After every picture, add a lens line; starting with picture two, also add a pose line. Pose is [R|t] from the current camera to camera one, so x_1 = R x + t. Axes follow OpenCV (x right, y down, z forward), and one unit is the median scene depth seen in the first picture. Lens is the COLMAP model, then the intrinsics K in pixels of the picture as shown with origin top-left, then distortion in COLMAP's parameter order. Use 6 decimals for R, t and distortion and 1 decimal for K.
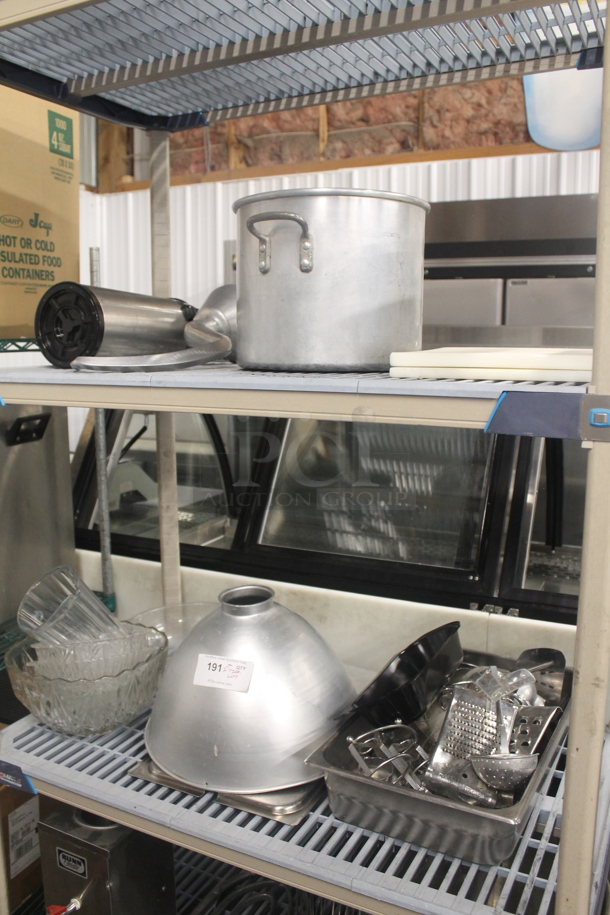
lens RADIAL K [[774.7, 0, 305.3], [0, 774.7, 455.7], [0, 0, 1]] dist [-0.136213, 0.061920]
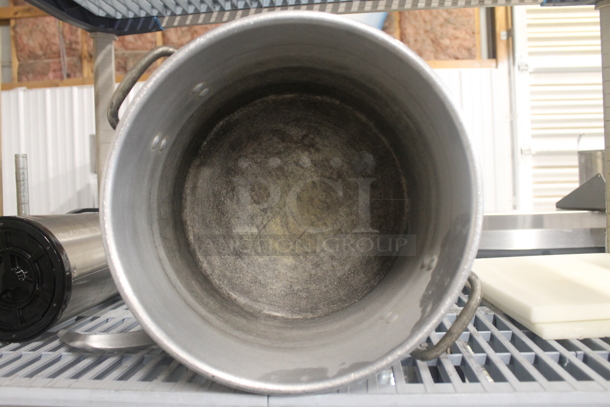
lens RADIAL K [[516.5, 0, 305.7], [0, 516.5, 202.9], [0, 0, 1]] dist [-0.136213, 0.061920]
pose [[0.930530, -0.039652, 0.364062, -0.068735], [0.085507, 0.990168, -0.110708, -0.046454], [-0.356093, 0.134147, 0.924772, 0.128546]]
